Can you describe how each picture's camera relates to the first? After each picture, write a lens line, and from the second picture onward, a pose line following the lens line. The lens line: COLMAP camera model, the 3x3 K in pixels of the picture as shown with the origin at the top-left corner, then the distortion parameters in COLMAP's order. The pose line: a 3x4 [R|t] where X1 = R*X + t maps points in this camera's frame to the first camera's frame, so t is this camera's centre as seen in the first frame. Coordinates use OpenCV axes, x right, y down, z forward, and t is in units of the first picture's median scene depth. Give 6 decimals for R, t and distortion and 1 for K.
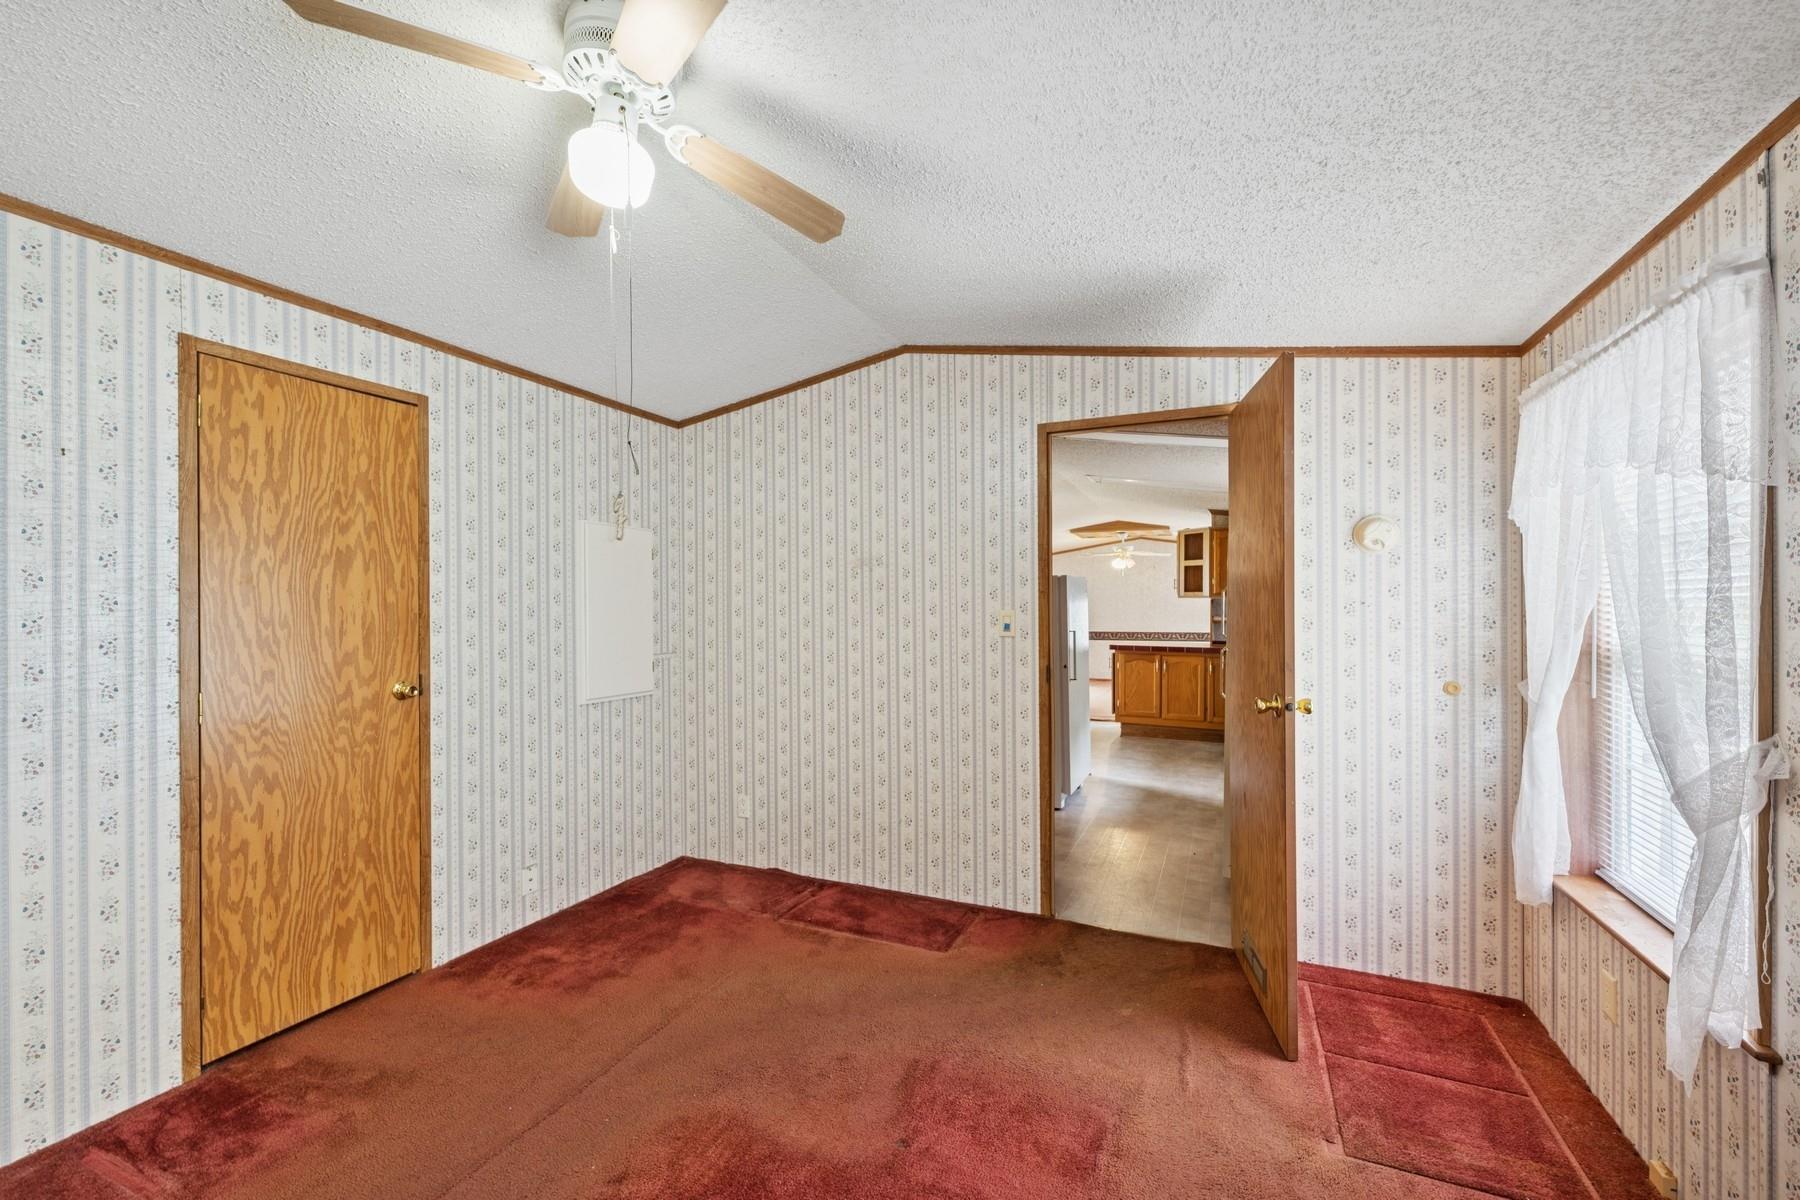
lens RADIAL K [[736.5, 0, 901.2], [0, 736.5, 610.4], [0, 0, 1]] dist [0.000471, 0.000086]
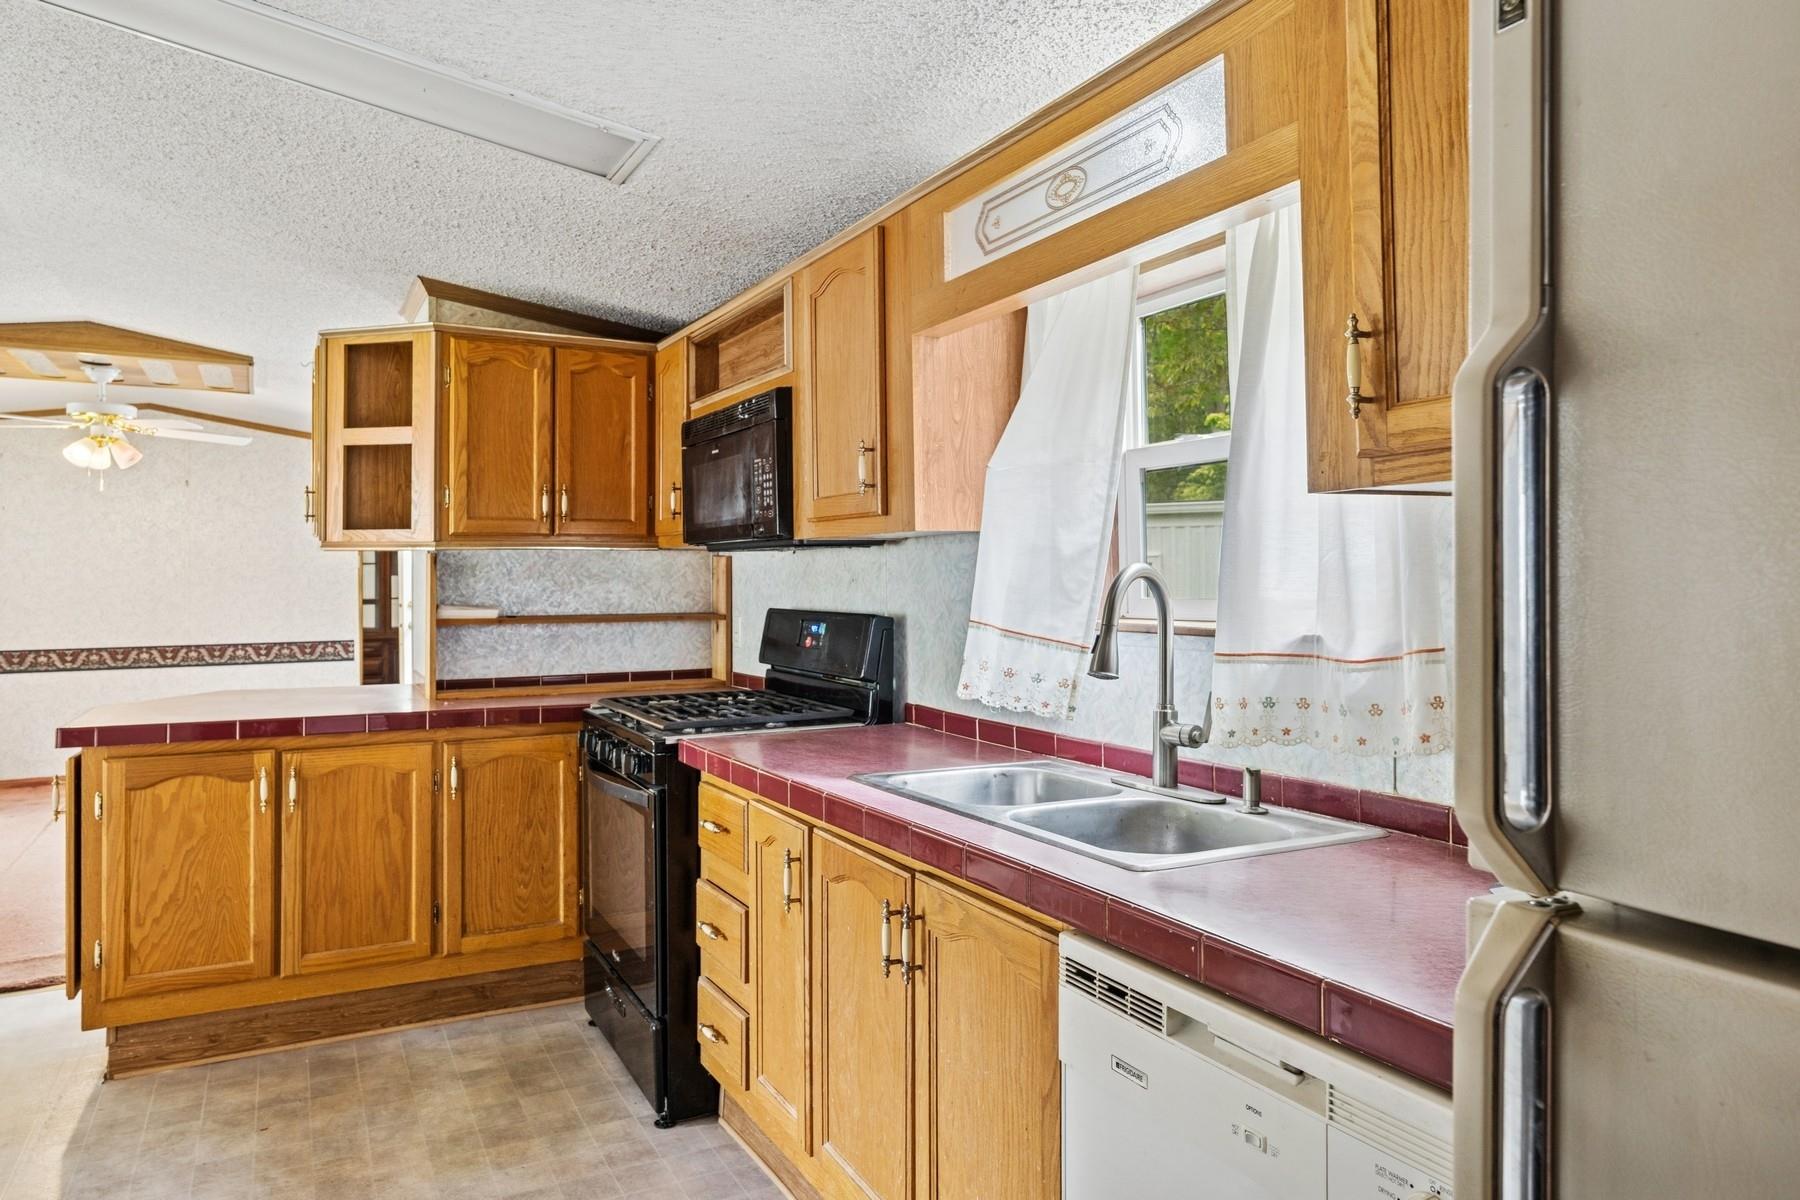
lens RADIAL K [[1135.9, 0, 898.8], [0, 1135.9, 573.9], [0, 0, 1]] dist [-0.000228, -0.000505]
pose [[0.607204, 0.006107, 0.794522, 0.150454], [0.002528, 0.999951, -0.009618, -0.000930], [-0.794542, 0.007849, 0.607159, 0.540255]]
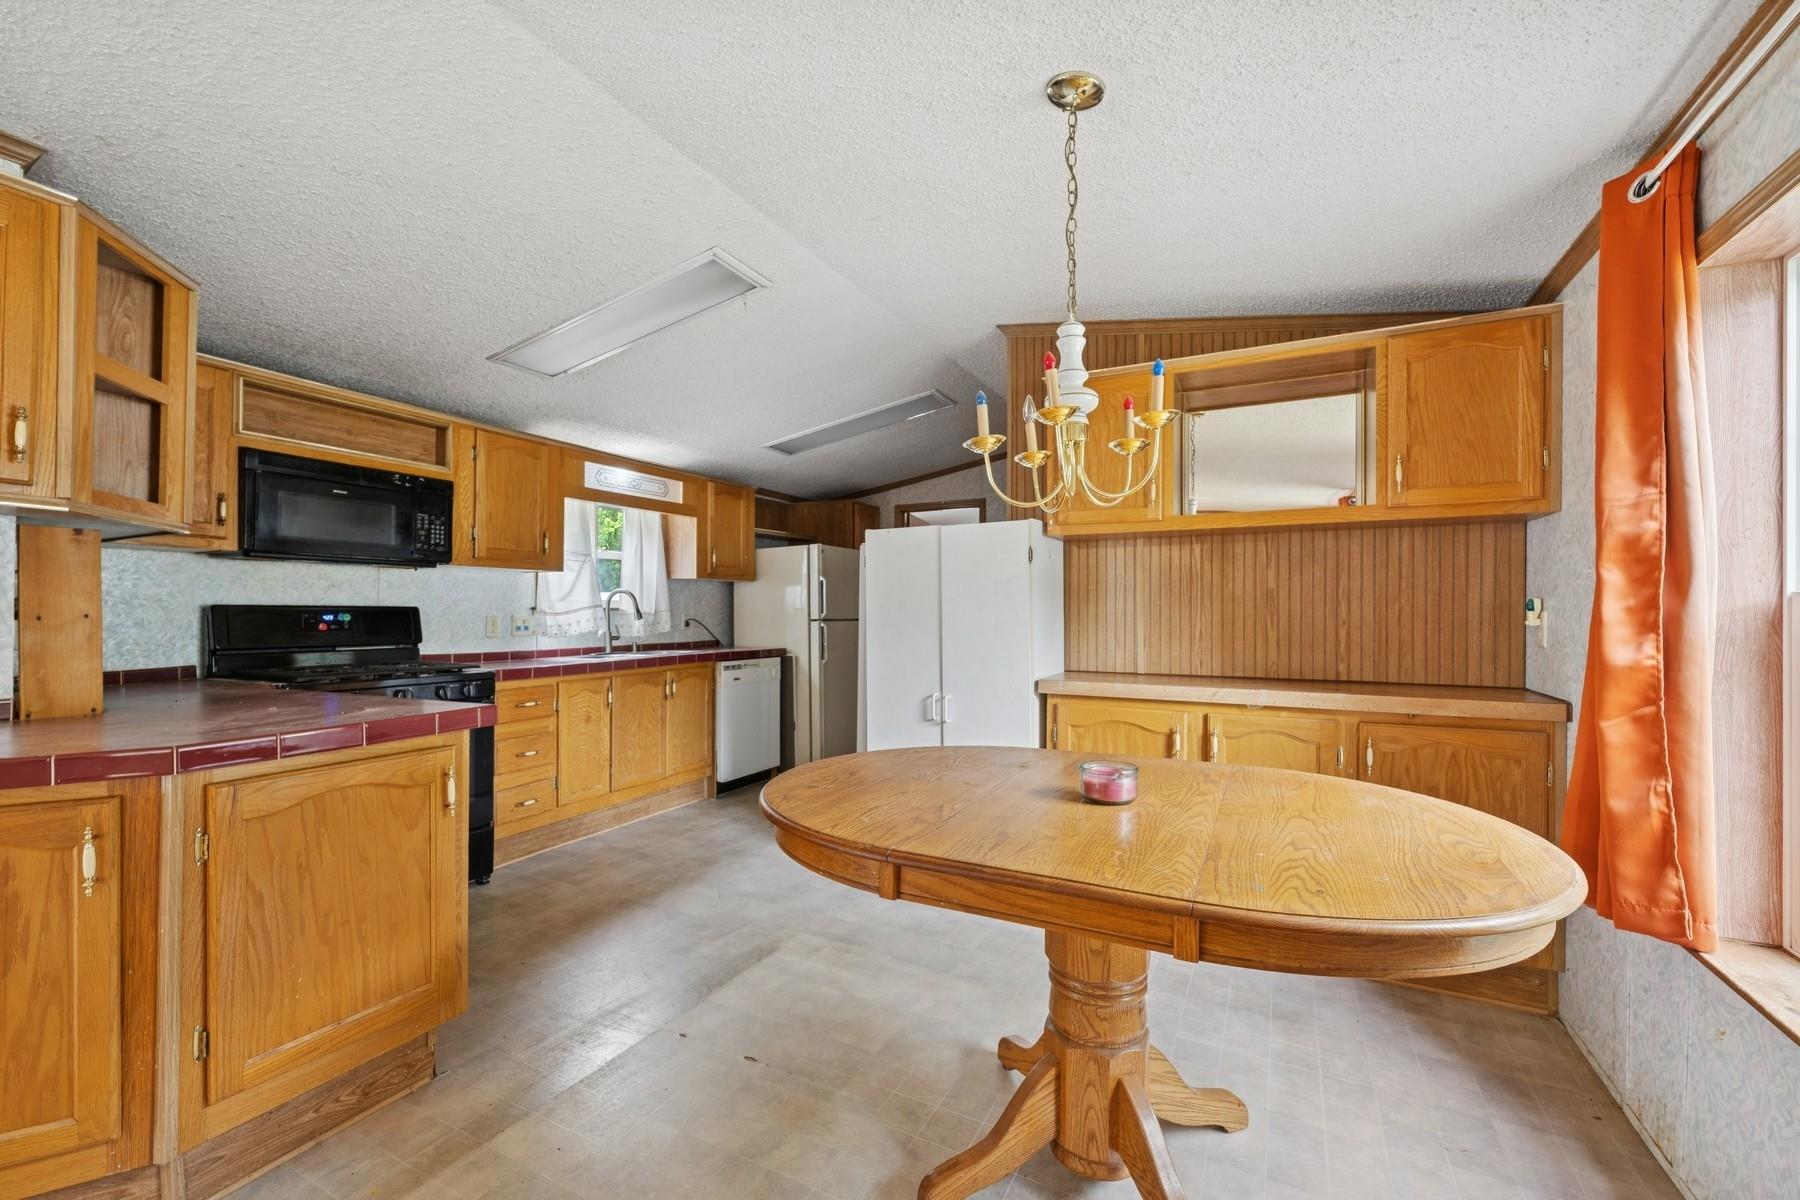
lens RADIAL K [[736.5, 0, 901.2], [0, 736.5, 610.4], [0, 0, 1]] dist [0.000471, 0.000086]
pose [[-0.998024, 0.001271, 0.062828, 0.126440], [0.001291, 0.999999, 0.000270, 0.010848], [-0.062828, 0.000350, -0.998024, 1.168732]]
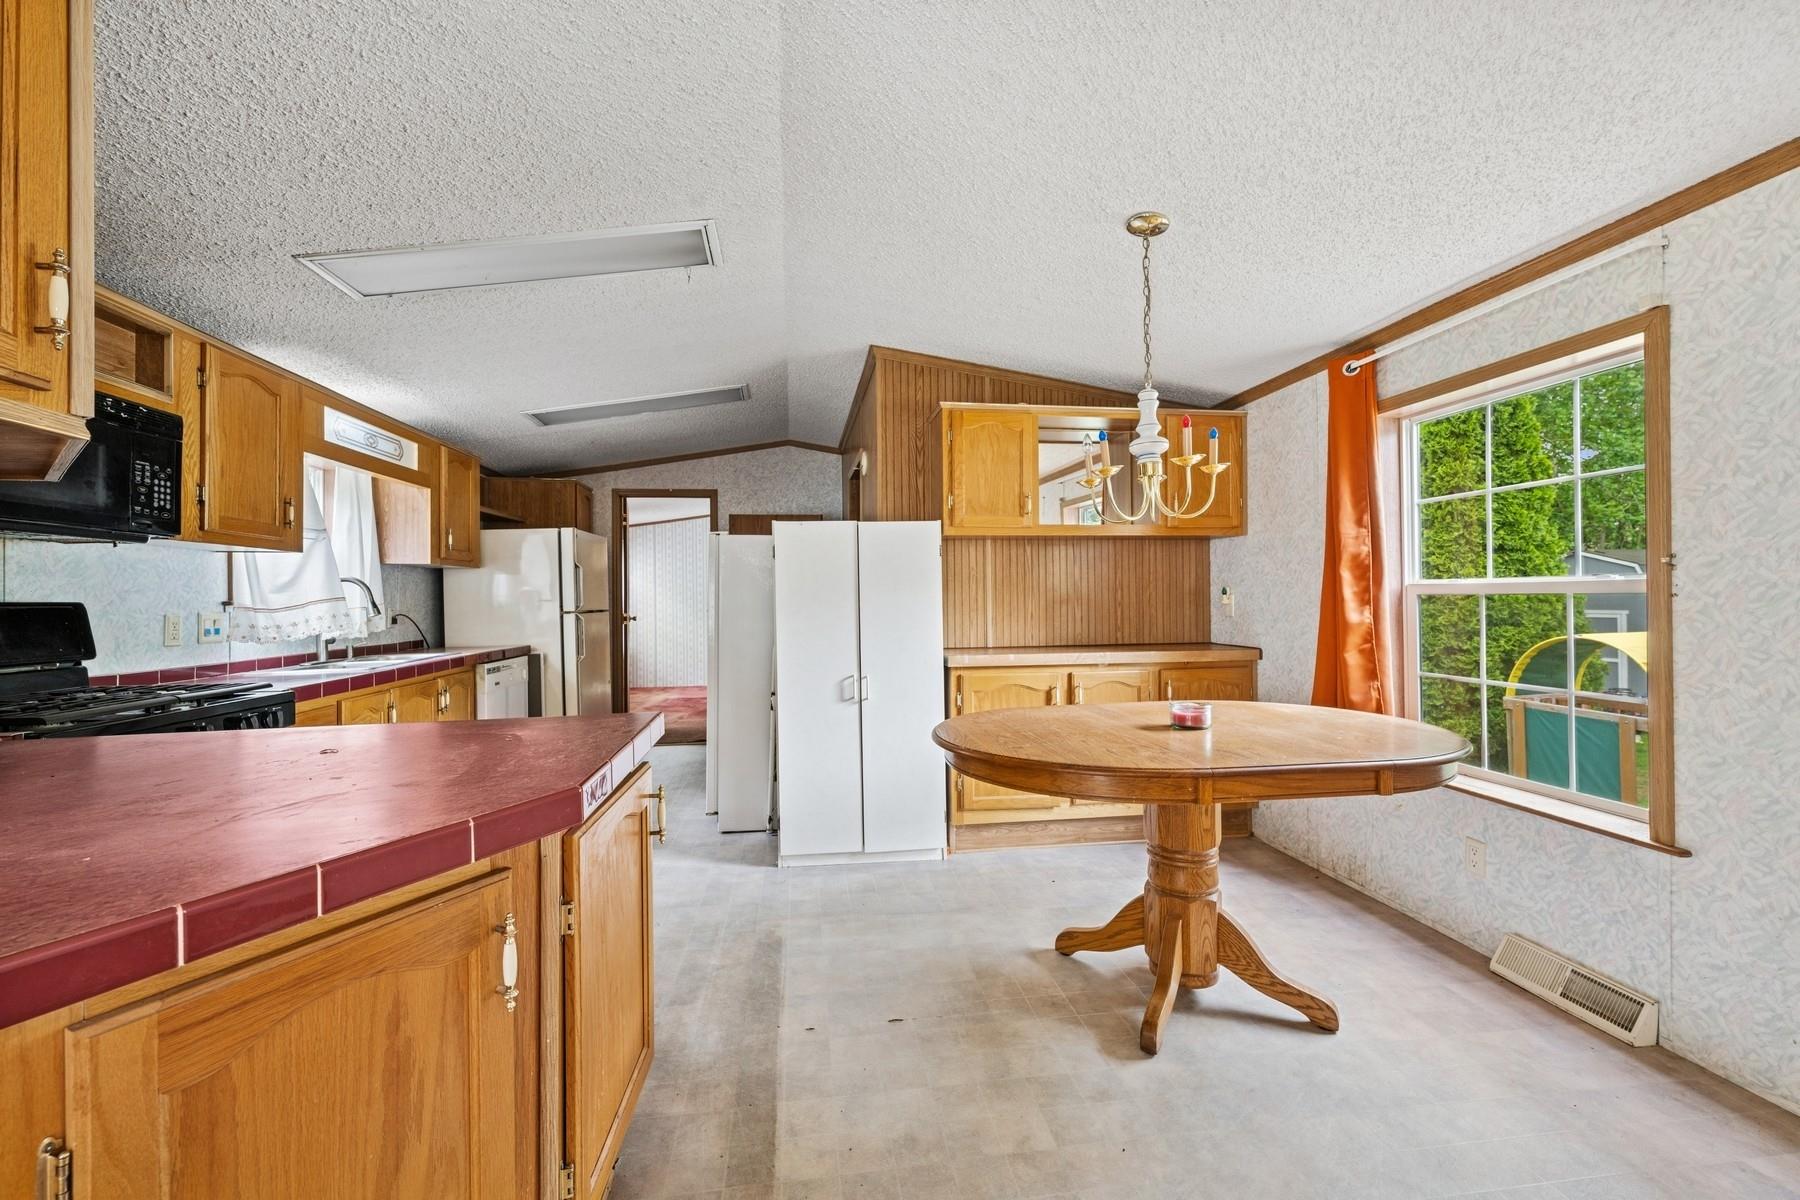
lens RADIAL K [[718.4, 0, 894.9], [0, 718.4, 594.1], [0, 0, 1]] dist [0.000506, -0.000092]
pose [[-0.849729, 0.009204, -0.527140, 0.315573], [0.012287, 0.999922, -0.002347, 0.009608], [0.527077, -0.008471, -0.849775, 1.146020]]
